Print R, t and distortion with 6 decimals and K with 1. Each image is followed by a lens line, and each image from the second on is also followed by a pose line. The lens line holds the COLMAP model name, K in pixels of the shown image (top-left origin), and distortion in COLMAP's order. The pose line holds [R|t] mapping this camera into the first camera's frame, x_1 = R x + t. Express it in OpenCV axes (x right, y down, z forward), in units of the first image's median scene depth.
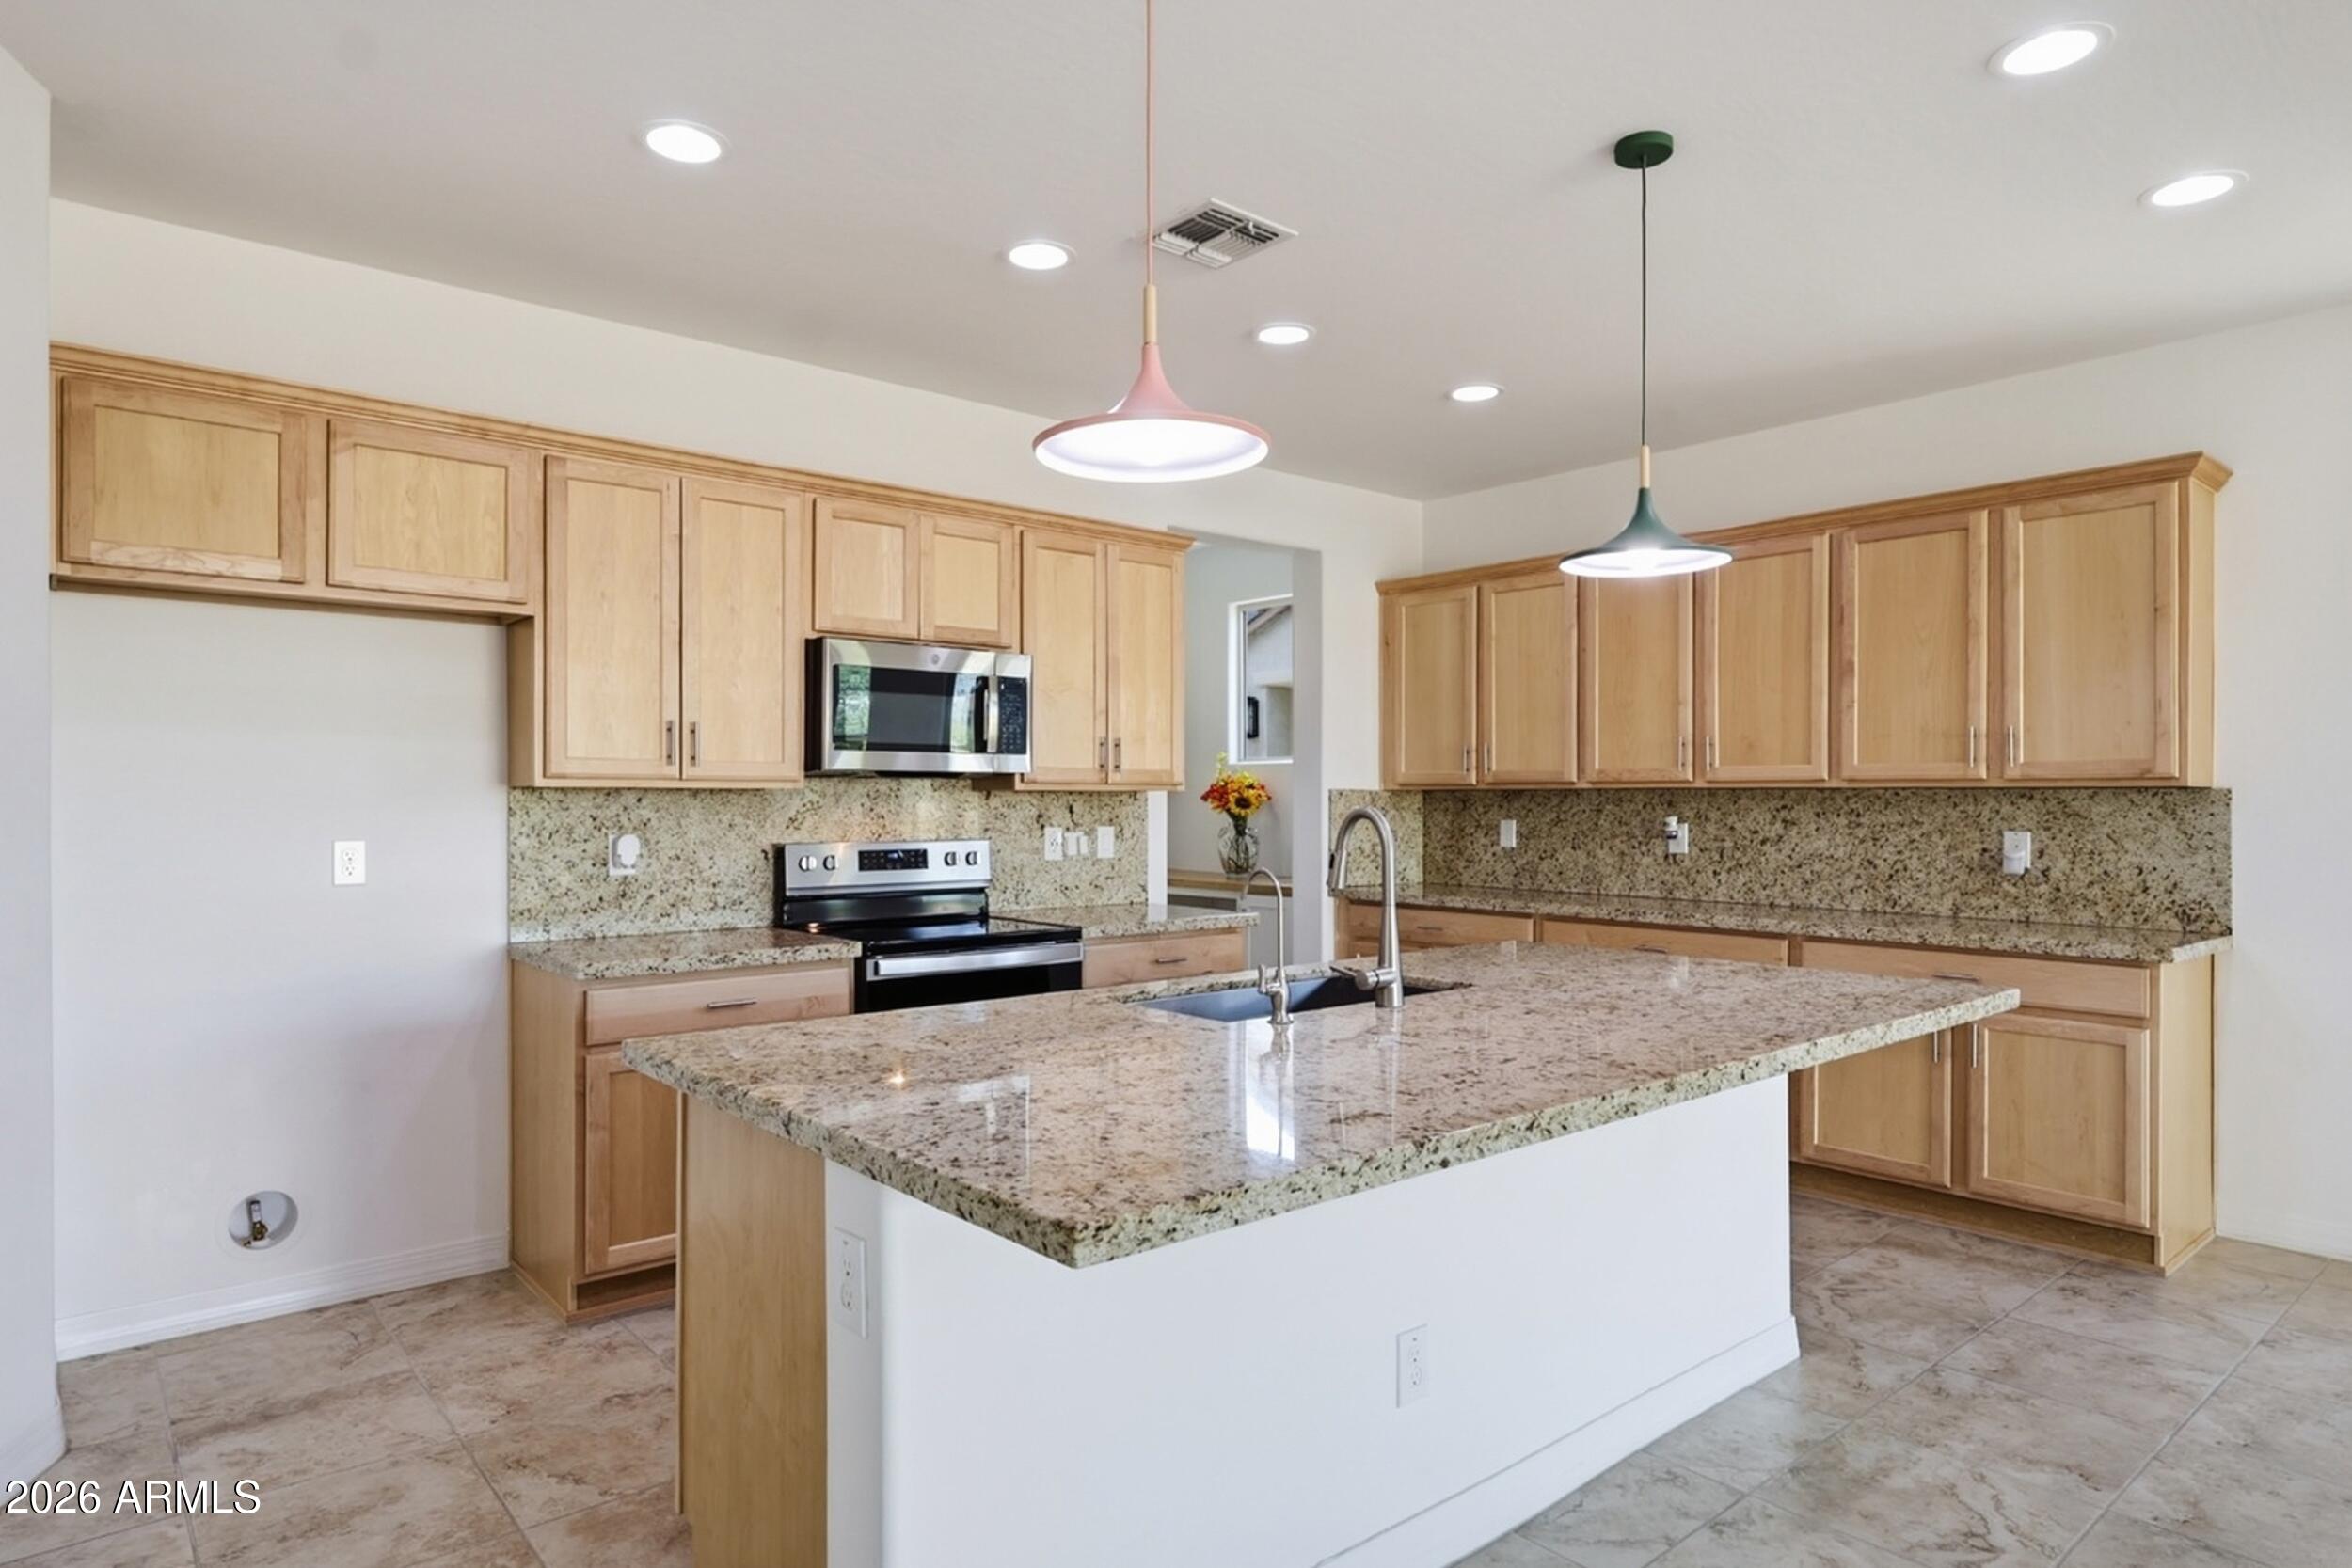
lens RADIAL K [[1340.7, 0, 1177.3], [0, 1340.7, 789.1], [0, 0, 1]] dist [0.014175, -0.004276]
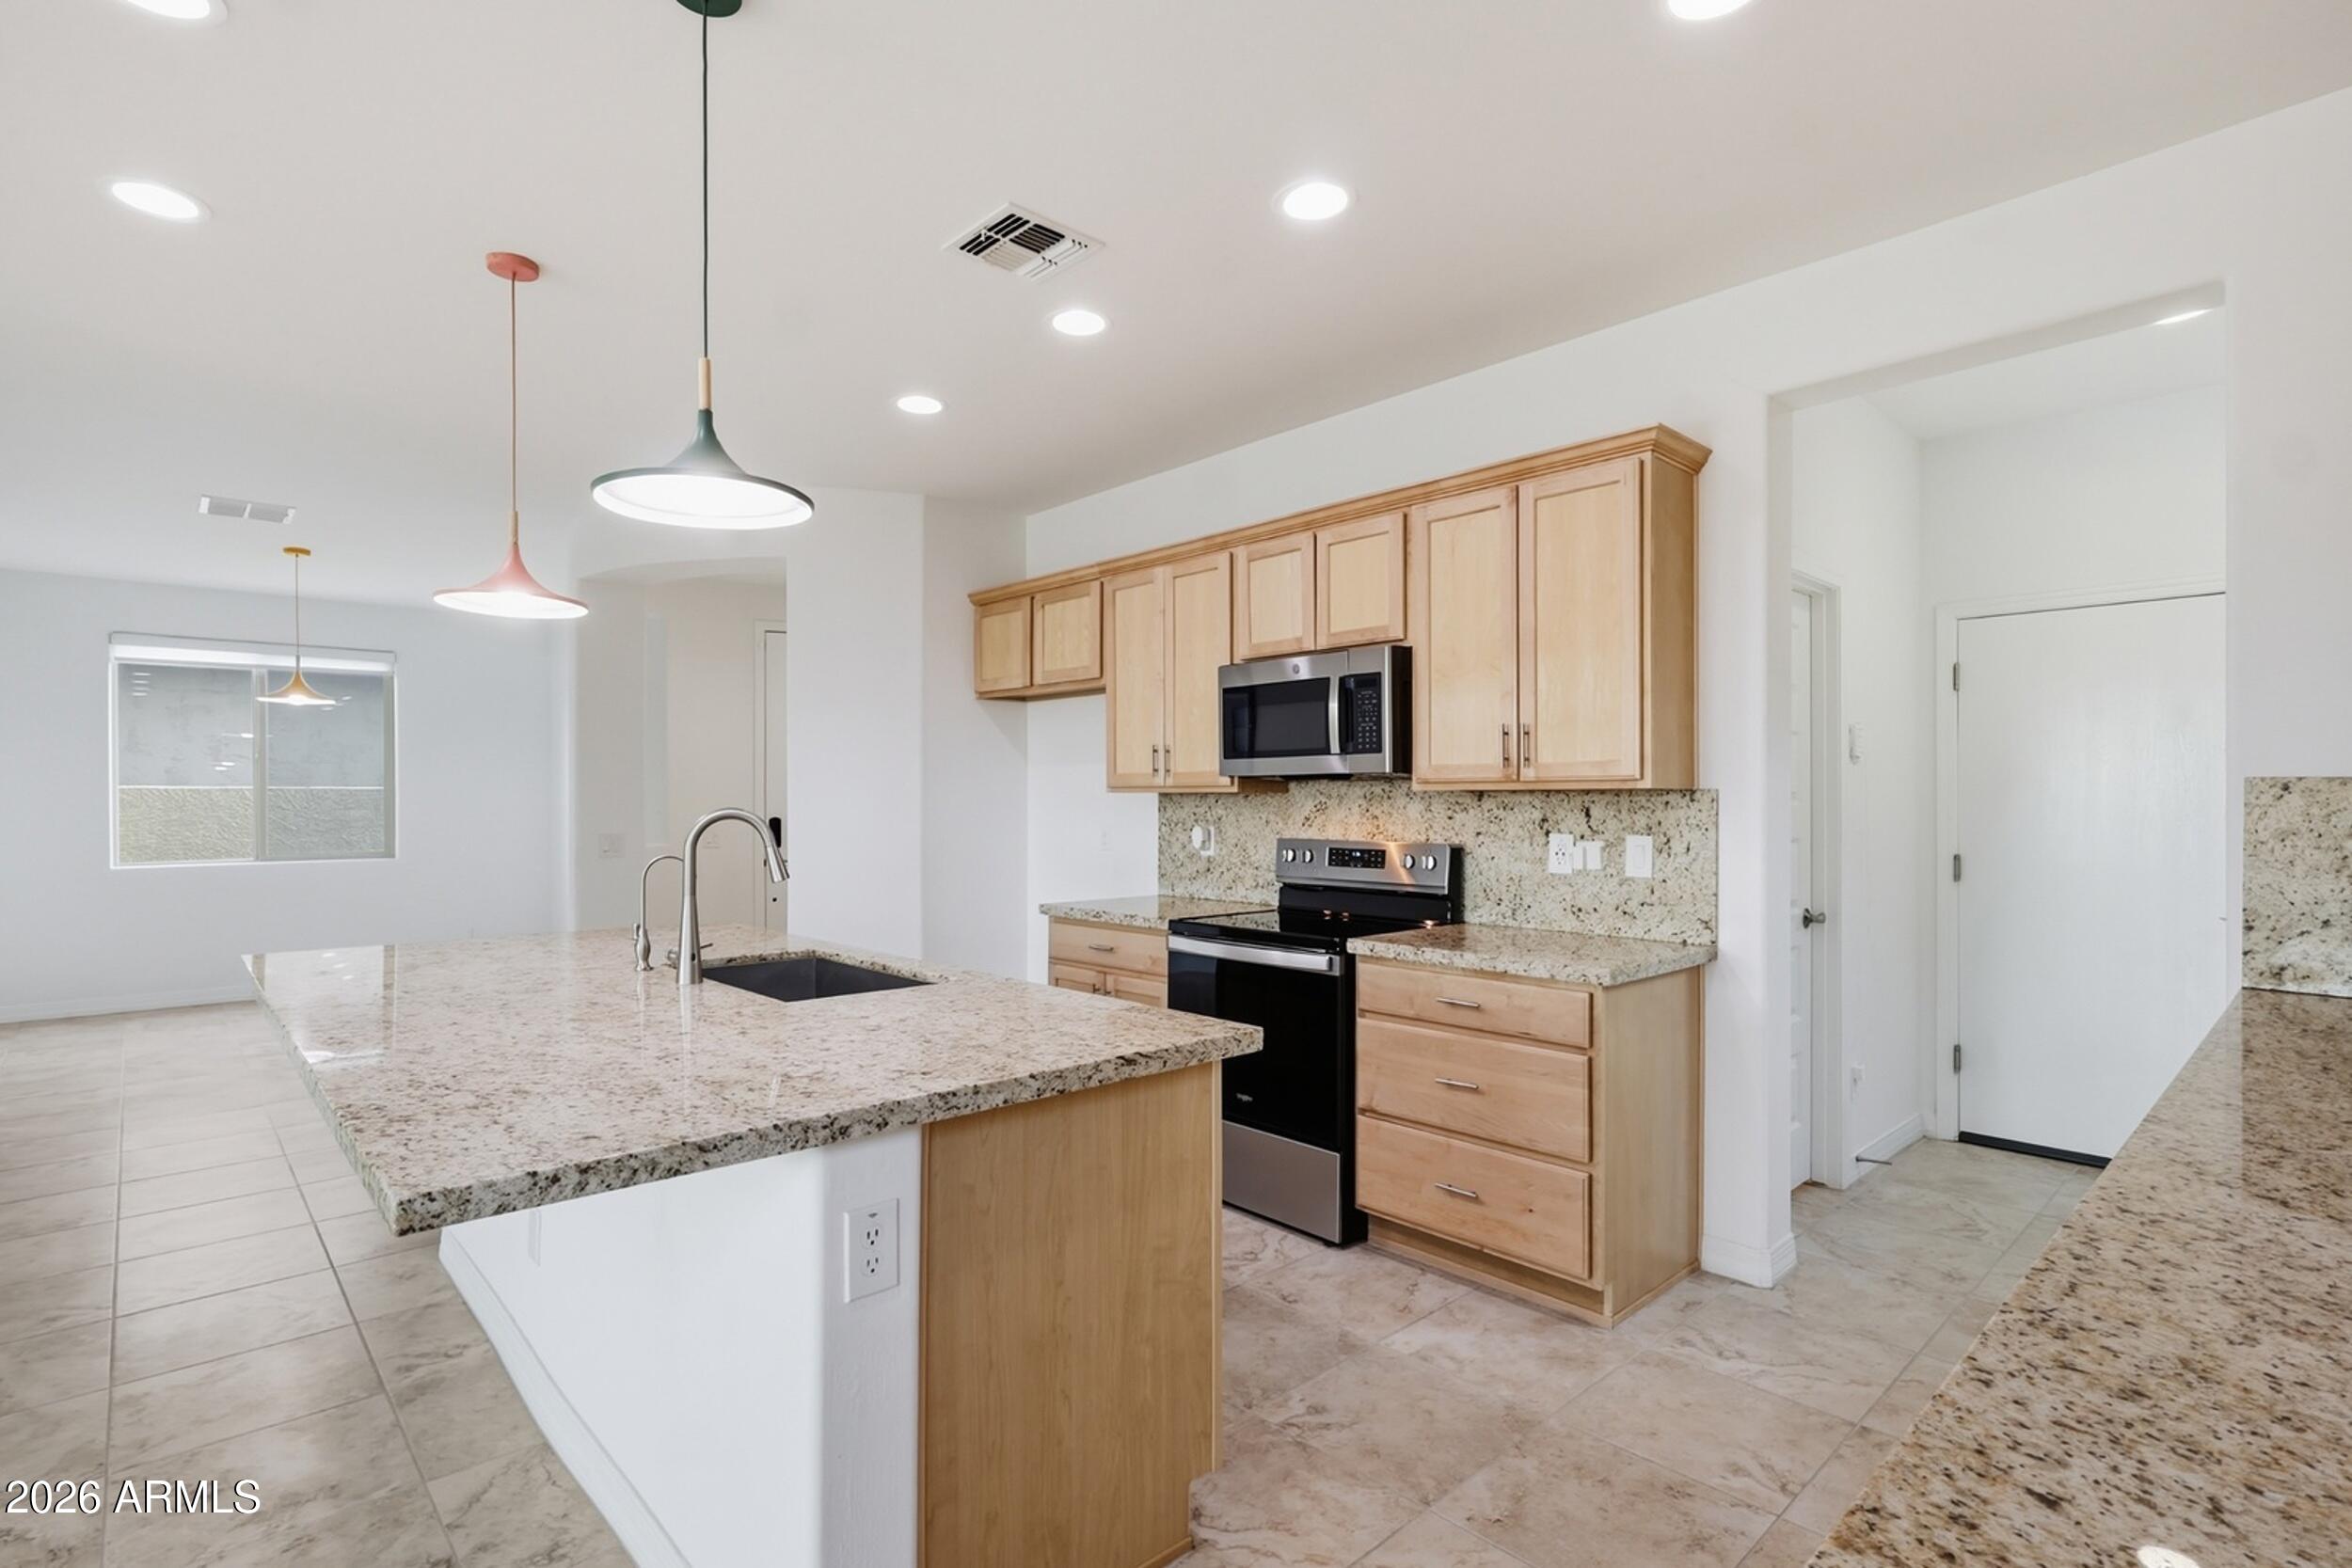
lens RADIAL K [[1127.2, 0, 1158.1], [0, 1127.2, 797.9], [0, 0, 1]] dist [0.009844, -0.000923]
pose [[0.029149, -0.003711, -0.999568, 0.739478], [0.008186, 0.999960, -0.003474, 0.007924], [0.999542, -0.008081, 0.029178, 0.902441]]
